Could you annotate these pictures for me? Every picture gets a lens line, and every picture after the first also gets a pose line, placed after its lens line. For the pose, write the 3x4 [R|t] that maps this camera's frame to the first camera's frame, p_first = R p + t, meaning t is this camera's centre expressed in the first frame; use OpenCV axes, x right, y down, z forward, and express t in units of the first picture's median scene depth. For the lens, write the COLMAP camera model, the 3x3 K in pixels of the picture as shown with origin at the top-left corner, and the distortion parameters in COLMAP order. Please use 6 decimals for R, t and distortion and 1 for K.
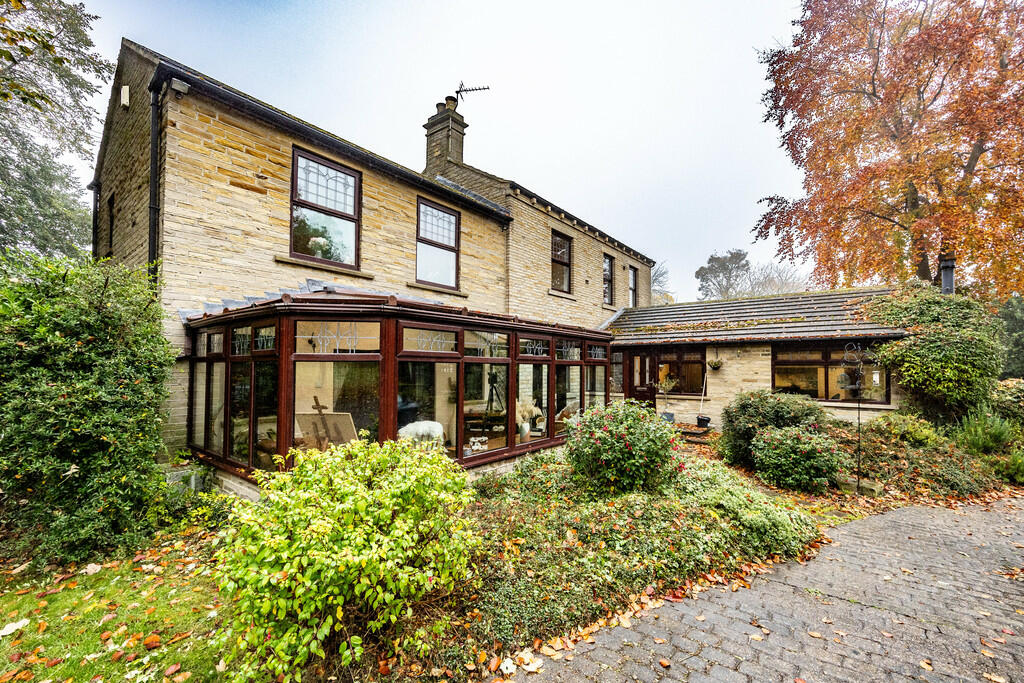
lens RADIAL K [[416.5, 0, 525.0], [0, 416.5, 357.7], [0, 0, 1]] dist [-0.001488, -0.000407]
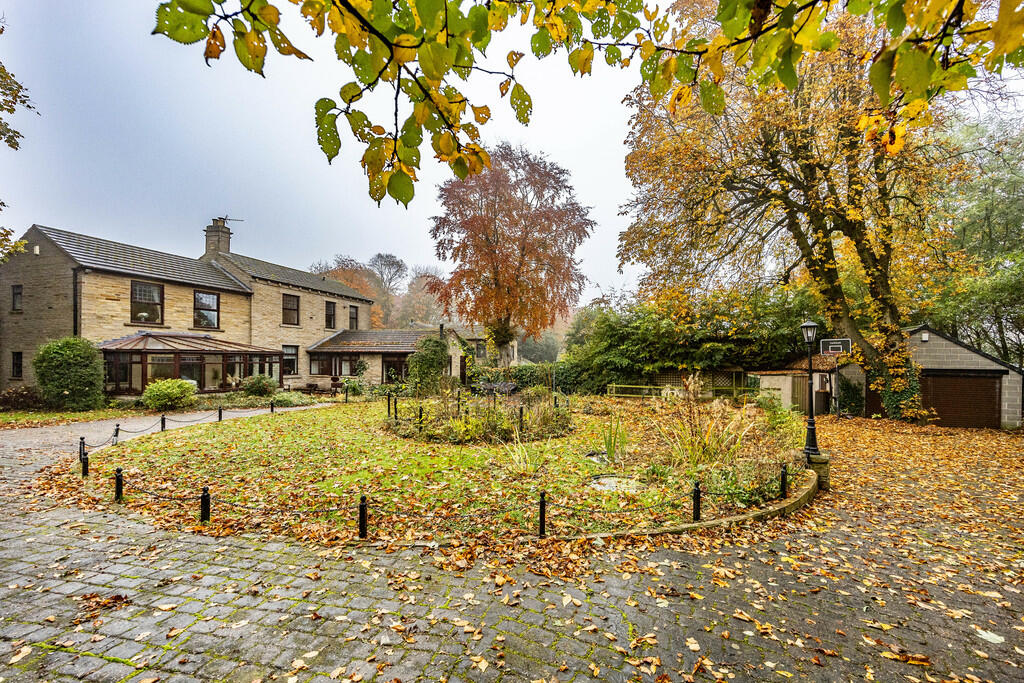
lens RADIAL K [[416.5, 0, 556.5], [0, 416.5, 359.0], [0, 0, 1]] dist [-0.001488, -0.000407]
pose [[0.916910, 0.006157, 0.399048, 0.569653], [-0.017967, 0.999504, 0.025863, -0.083703], [-0.398690, -0.030884, 0.916565, -1.650128]]
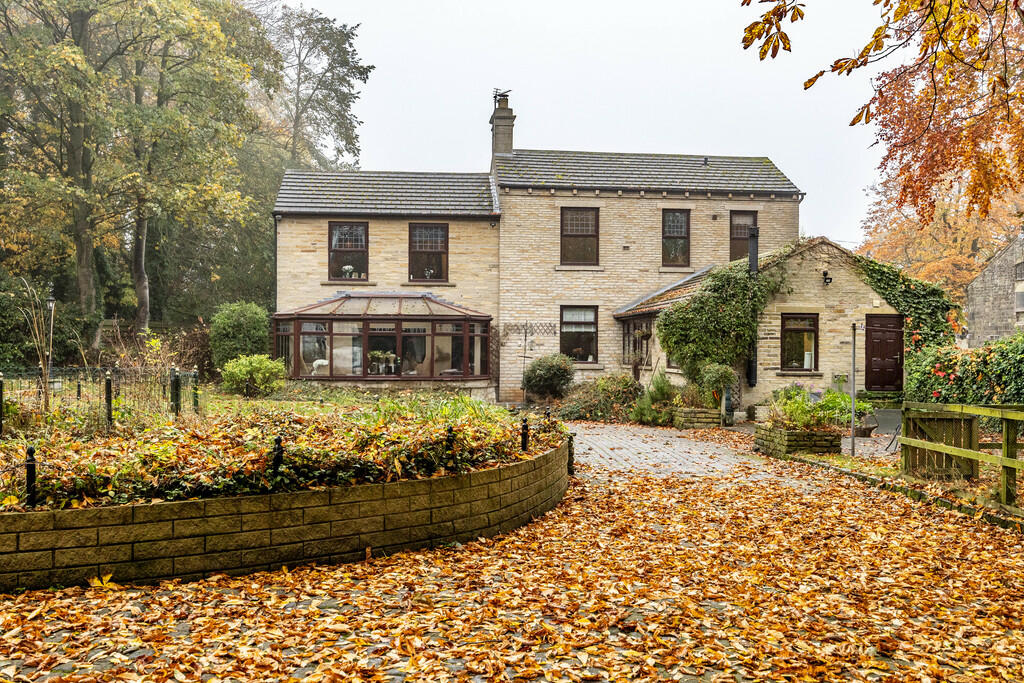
lens RADIAL K [[1007.1, 0, 508.9], [0, 1007.1, 344.8], [0, 0, 1]] dist [-0.008251, 0.000000]
pose [[0.675088, -0.002807, -0.737732, 2.228161], [0.015920, 0.999815, 0.010763, 0.010504], [0.737565, -0.019011, 0.675008, -0.994333]]
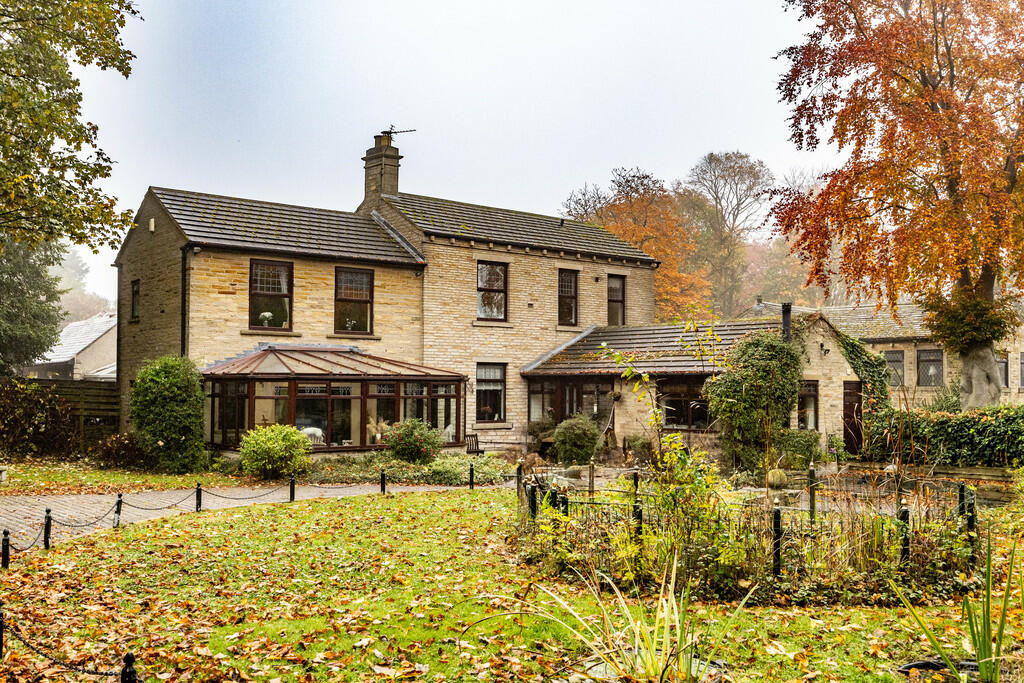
lens RADIAL K [[1007.1, 0, 508.3], [0, 1007.1, 342.2], [0, 0, 1]] dist [-0.008251, 0.000000]
pose [[0.973525, -0.007724, -0.228449, 0.833610], [0.003623, 0.999825, -0.018363, -0.078593], [0.228551, 0.017049, 0.973383, -1.640279]]
